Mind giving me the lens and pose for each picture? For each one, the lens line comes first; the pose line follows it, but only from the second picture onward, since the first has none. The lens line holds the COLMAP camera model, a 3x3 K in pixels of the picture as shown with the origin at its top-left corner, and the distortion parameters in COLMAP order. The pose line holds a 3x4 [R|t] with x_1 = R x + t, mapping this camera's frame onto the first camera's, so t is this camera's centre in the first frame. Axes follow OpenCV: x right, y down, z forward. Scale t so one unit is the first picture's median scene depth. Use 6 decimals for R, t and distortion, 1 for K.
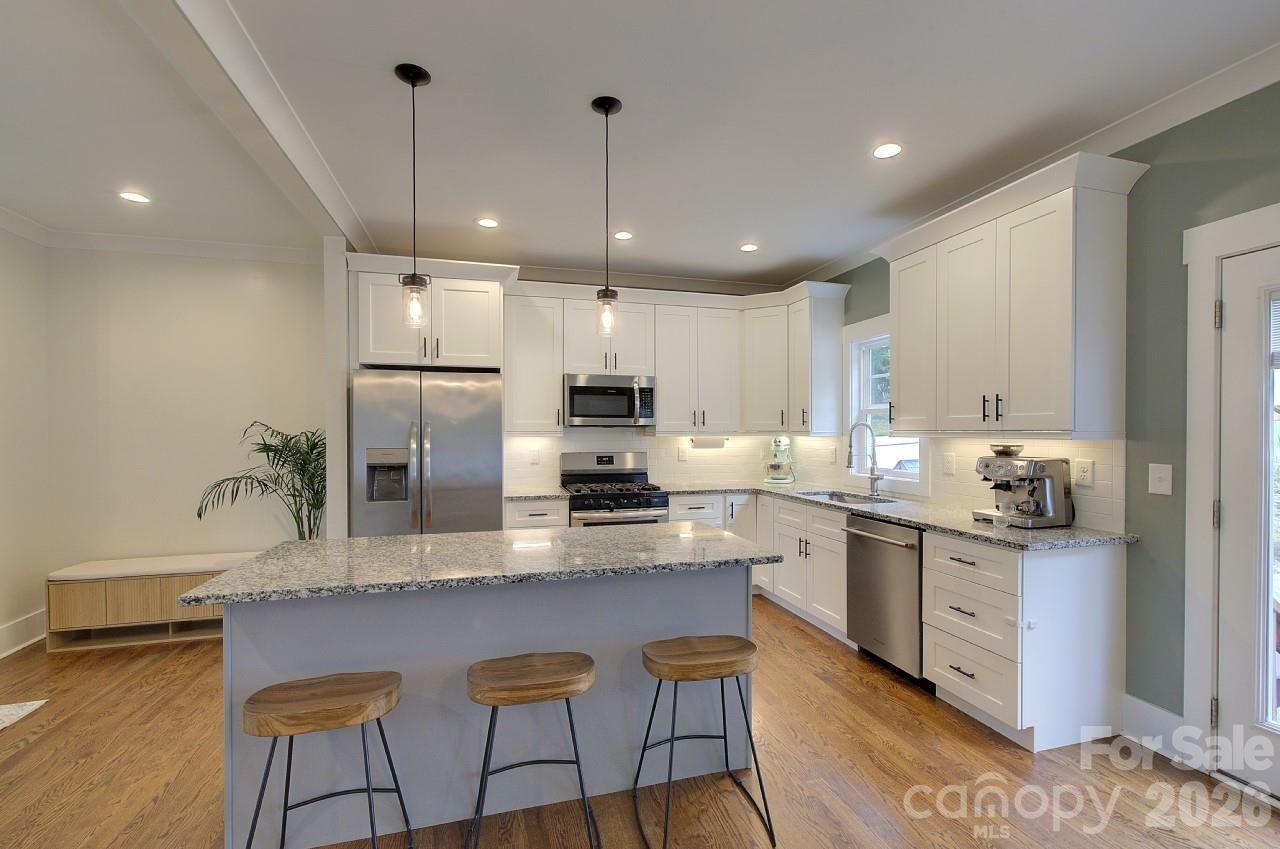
lens RADIAL K [[552.1, 0, 648.5], [0, 552.1, 435.4], [0, 0, 1]] dist [-0.003812, 0.003617]
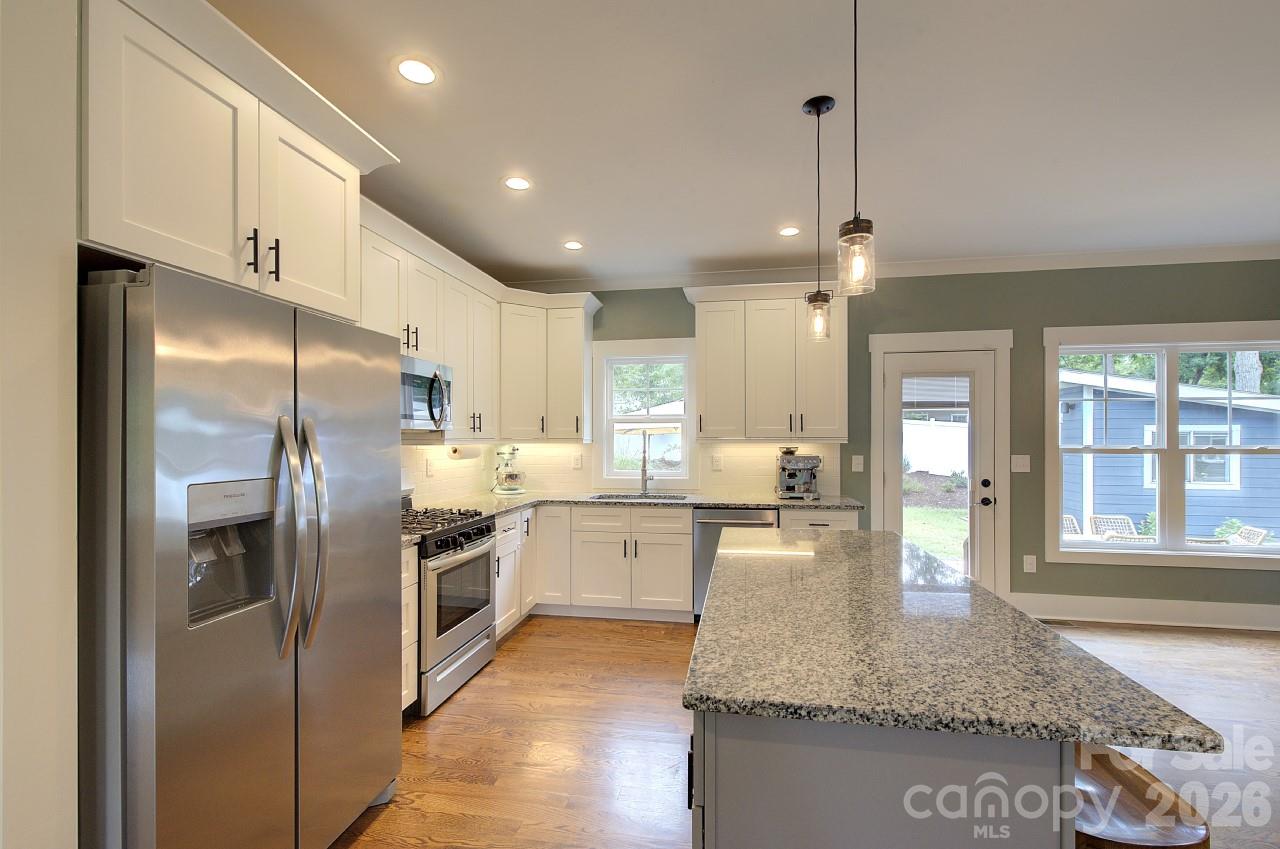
lens RADIAL K [[552.1, 0, 652.9], [0, 552.1, 441.3], [0, 0, 1]] dist [-0.003812, 0.003617]
pose [[0.434221, -0.005435, 0.900790, -0.661468], [0.006235, 0.999976, 0.003028, -0.004605], [-0.900785, 0.004301, 0.434244, 0.510937]]
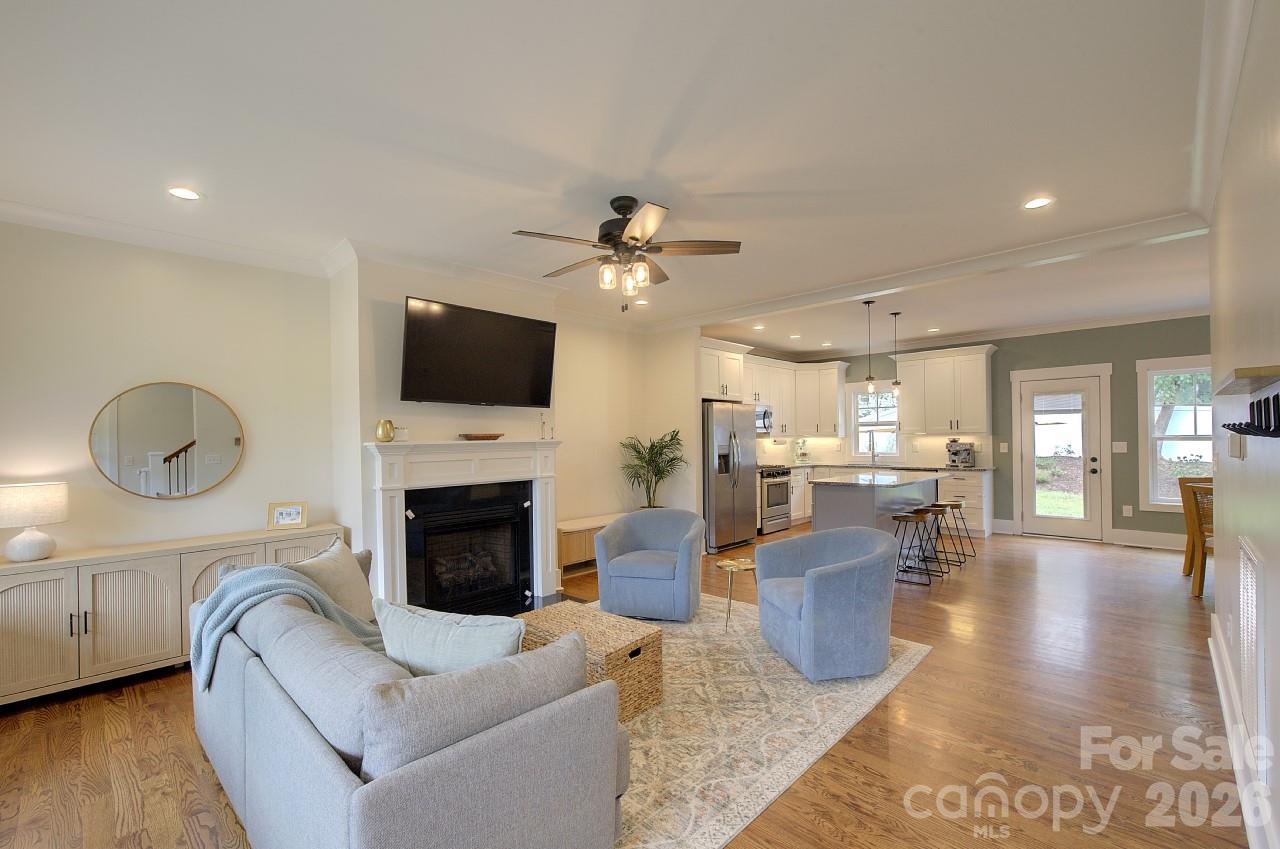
lens RADIAL K [[552.1, 0, 645.6], [0, 552.1, 434.8], [0, 0, 1]] dist [-0.003812, 0.003617]
pose [[0.863885, -0.007199, 0.503637, -1.525195], [0.015269, 0.999813, -0.011899, 0.006785], [-0.503457, 0.017969, 0.863834, -0.434486]]
